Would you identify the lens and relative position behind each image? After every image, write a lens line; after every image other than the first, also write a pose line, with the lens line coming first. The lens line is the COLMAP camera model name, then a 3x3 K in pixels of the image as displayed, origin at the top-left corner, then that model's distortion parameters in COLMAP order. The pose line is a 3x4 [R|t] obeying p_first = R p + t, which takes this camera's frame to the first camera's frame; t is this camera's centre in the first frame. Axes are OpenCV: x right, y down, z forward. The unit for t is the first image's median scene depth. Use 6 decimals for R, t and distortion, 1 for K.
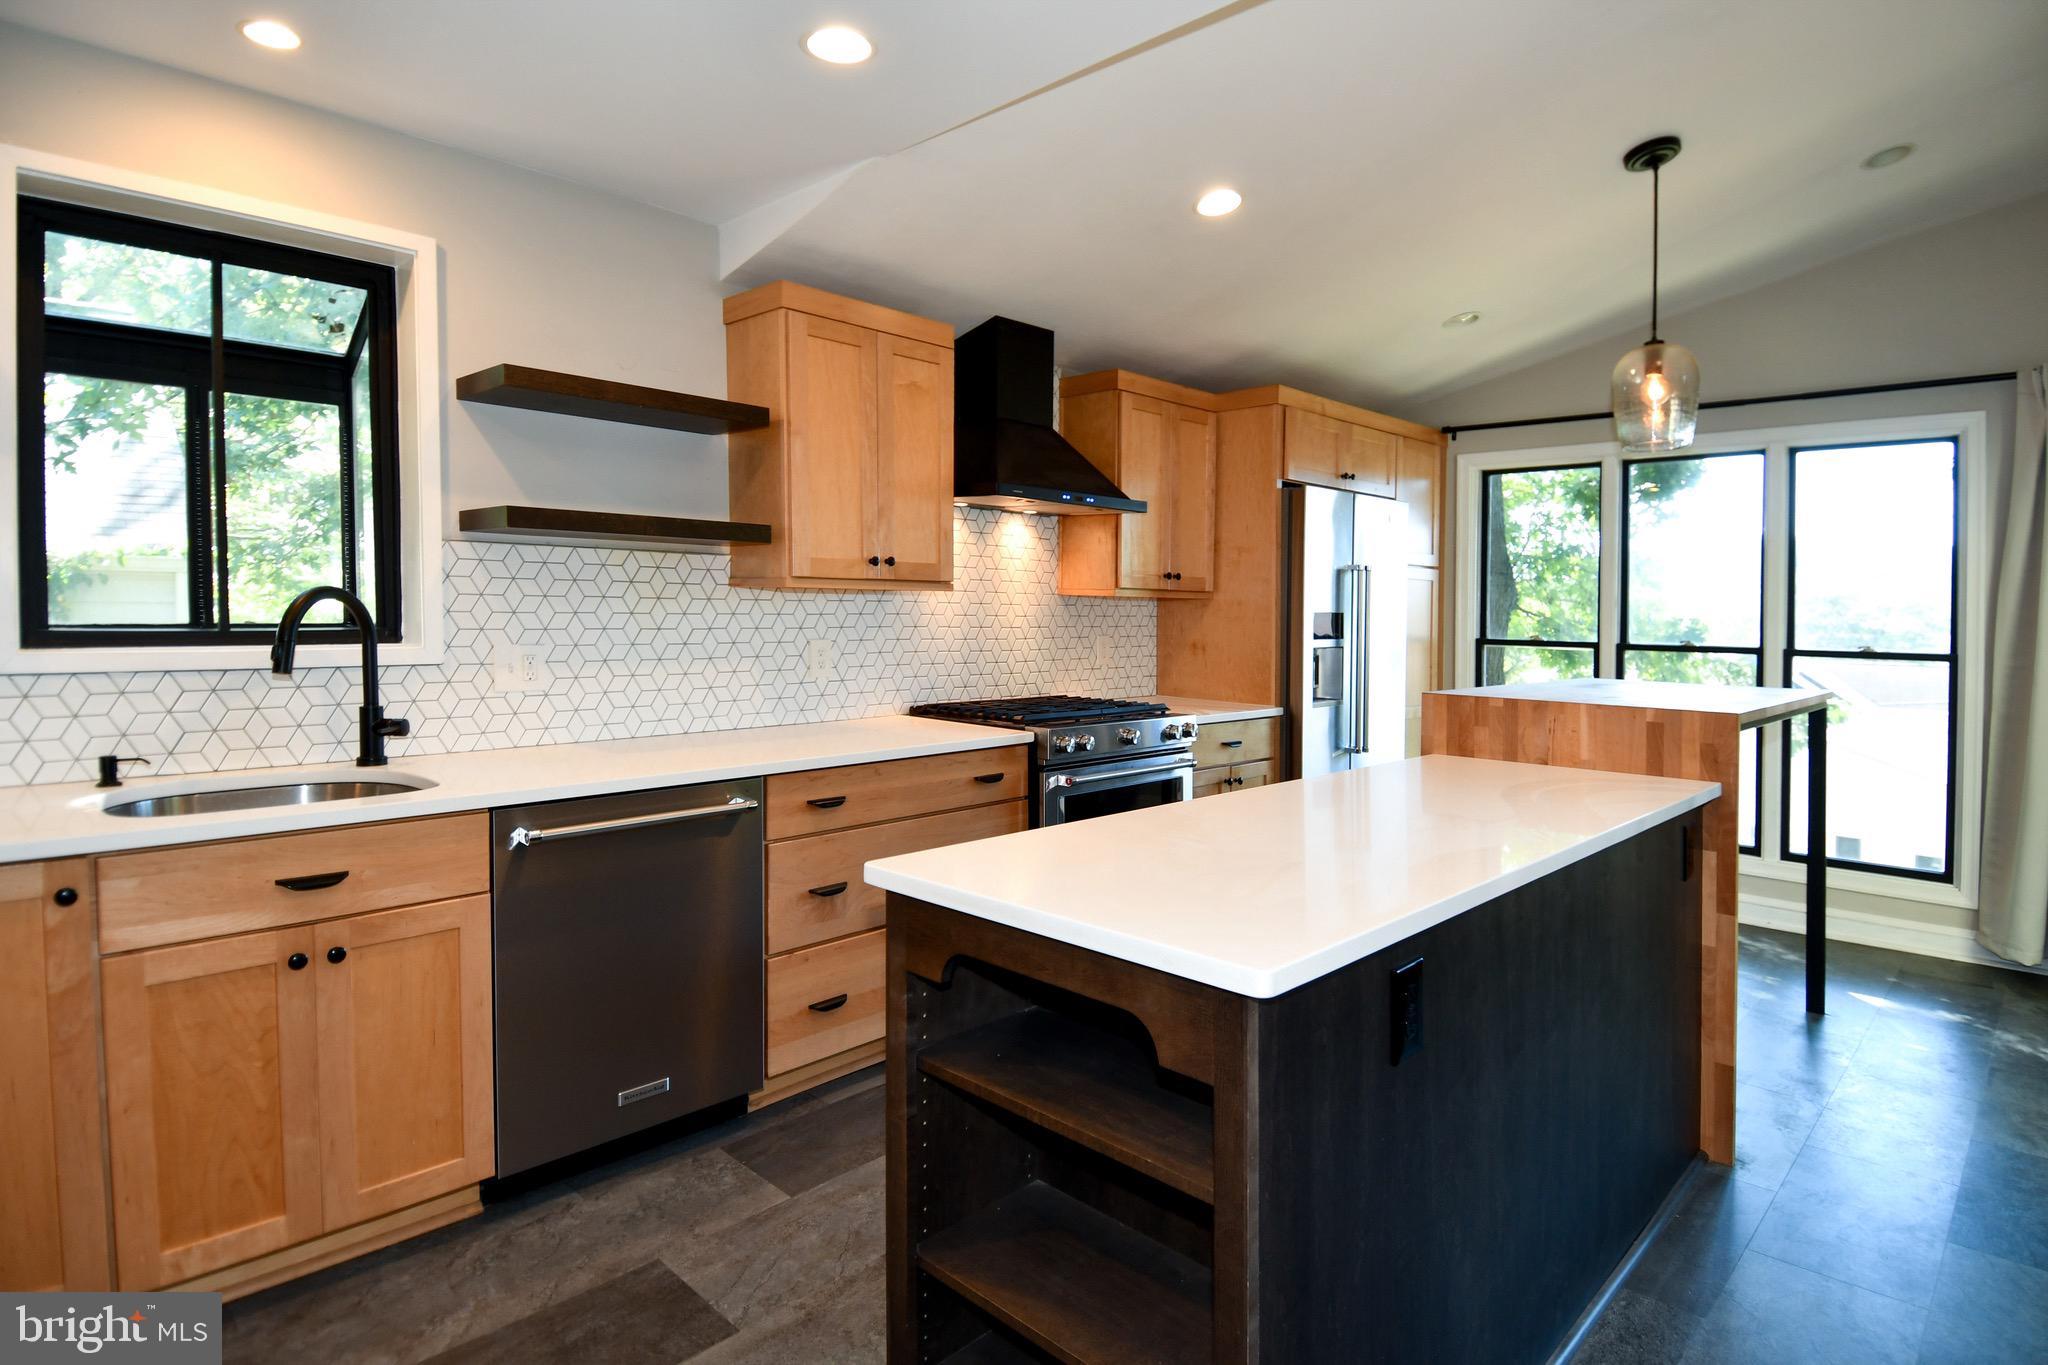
lens RADIAL K [[1091.7, 0, 1092.1], [0, 1091.7, 651.4], [0, 0, 1]] dist [0.046634, -0.049885]
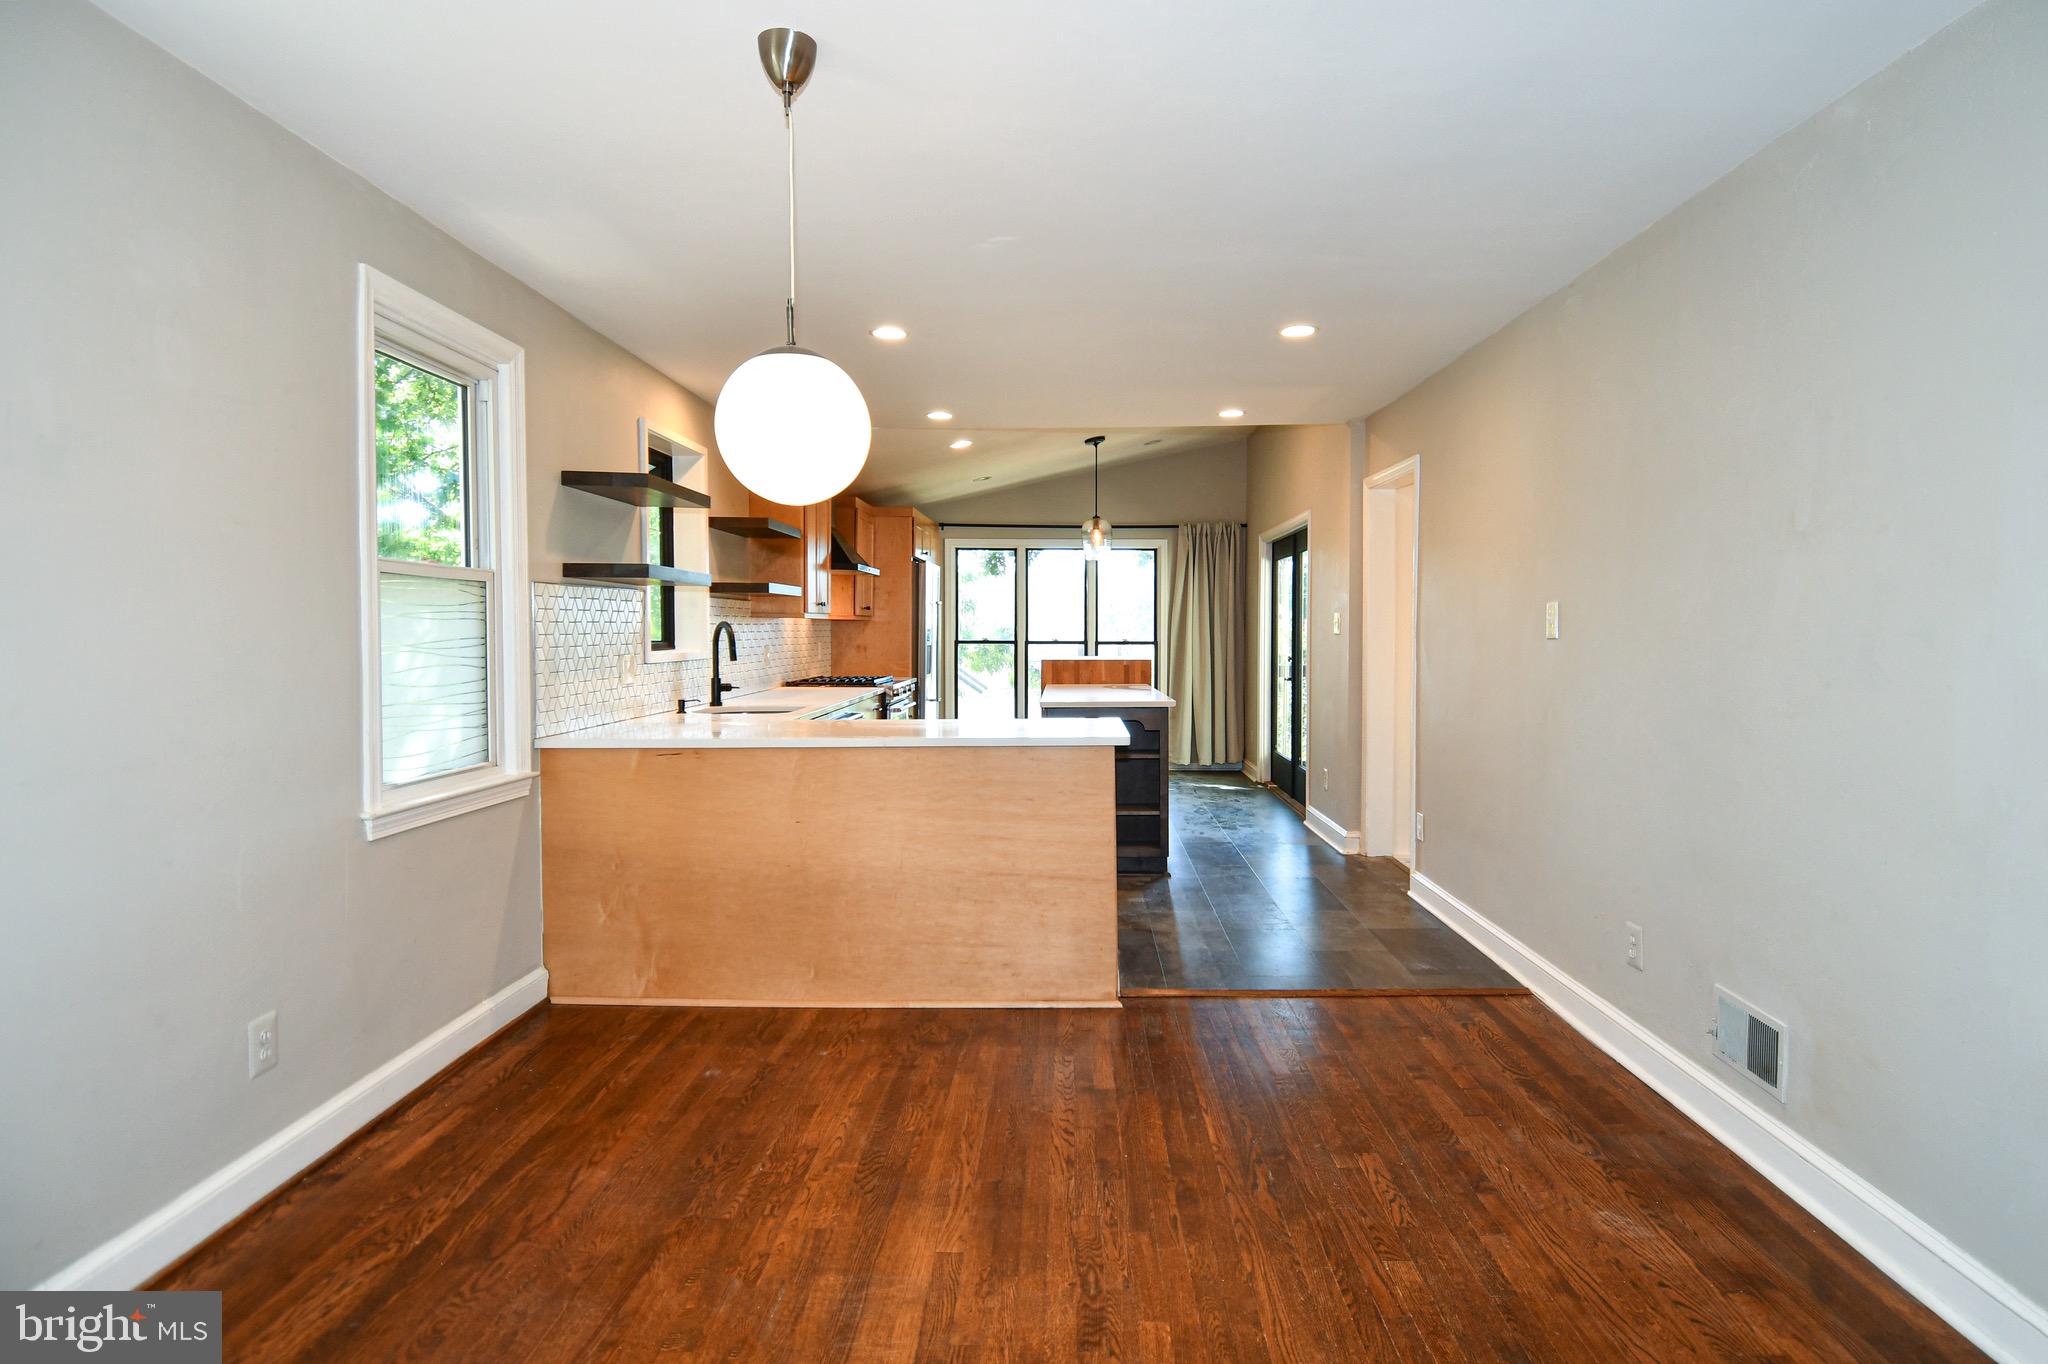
lens RADIAL K [[1112.6, 0, 1111.6], [0, 1112.6, 659.3], [0, 0, 1]] dist [0.048635, -0.055597]
pose [[0.720389, -0.037800, 0.692539, -1.039718], [0.042982, 0.999028, 0.009819, 0.016904], [-0.692237, 0.022693, 0.721313, -0.683423]]
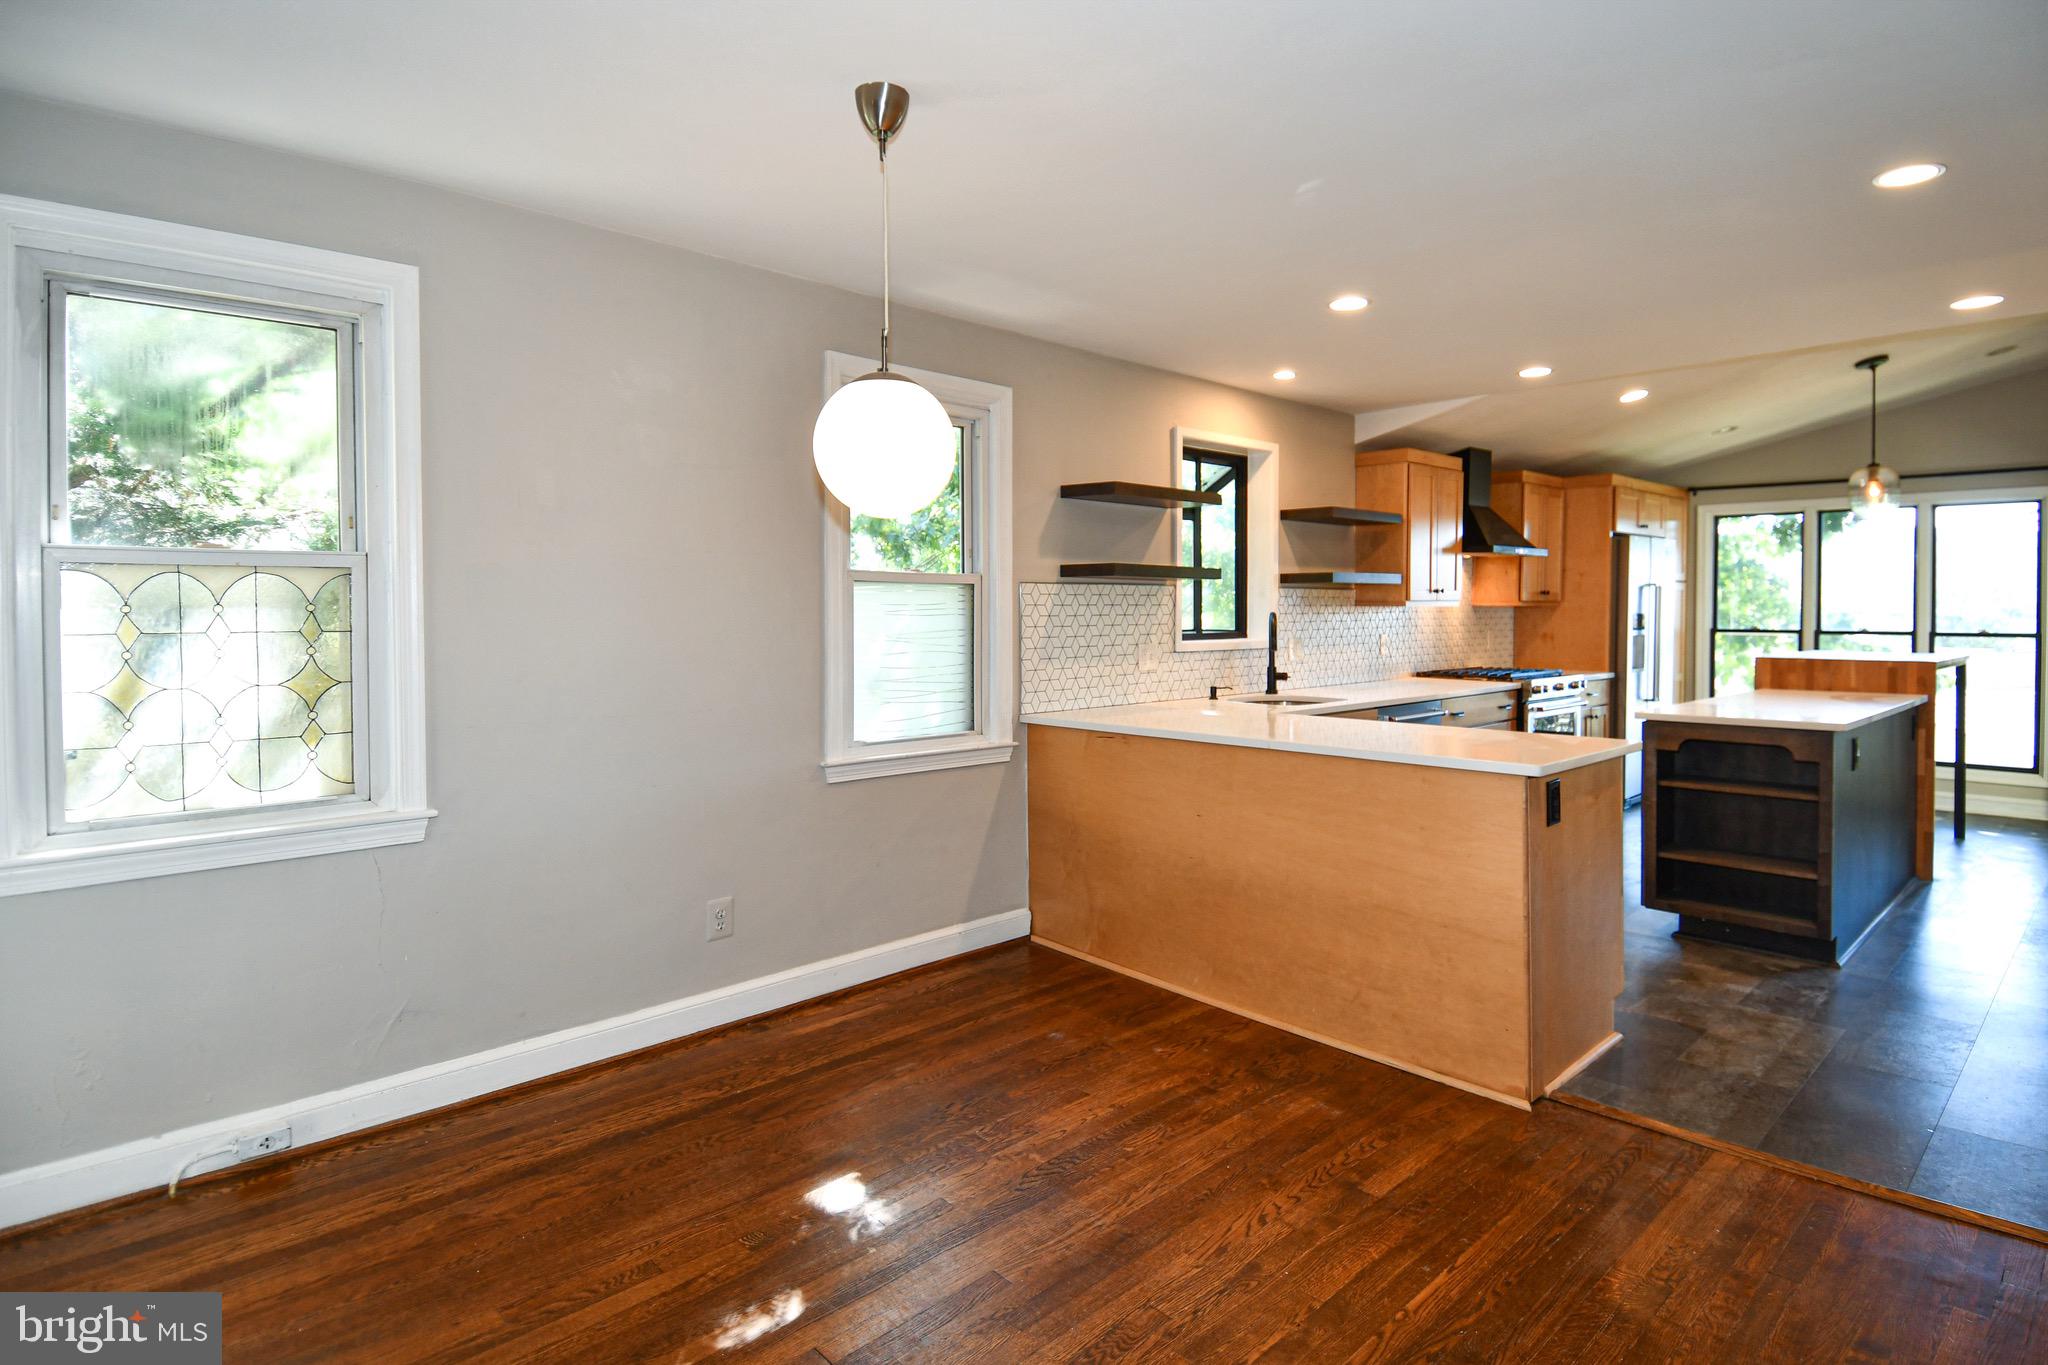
lens RADIAL K [[1101.1, 0, 1071.5], [0, 1101.1, 631.8], [0, 0, 1]] dist [0.042836, -0.059821]
pose [[0.998173, -0.019377, -0.057228, -0.604953], [0.018116, 0.999583, -0.022473, 0.015080], [0.057639, 0.021395, 0.998108, -0.765515]]
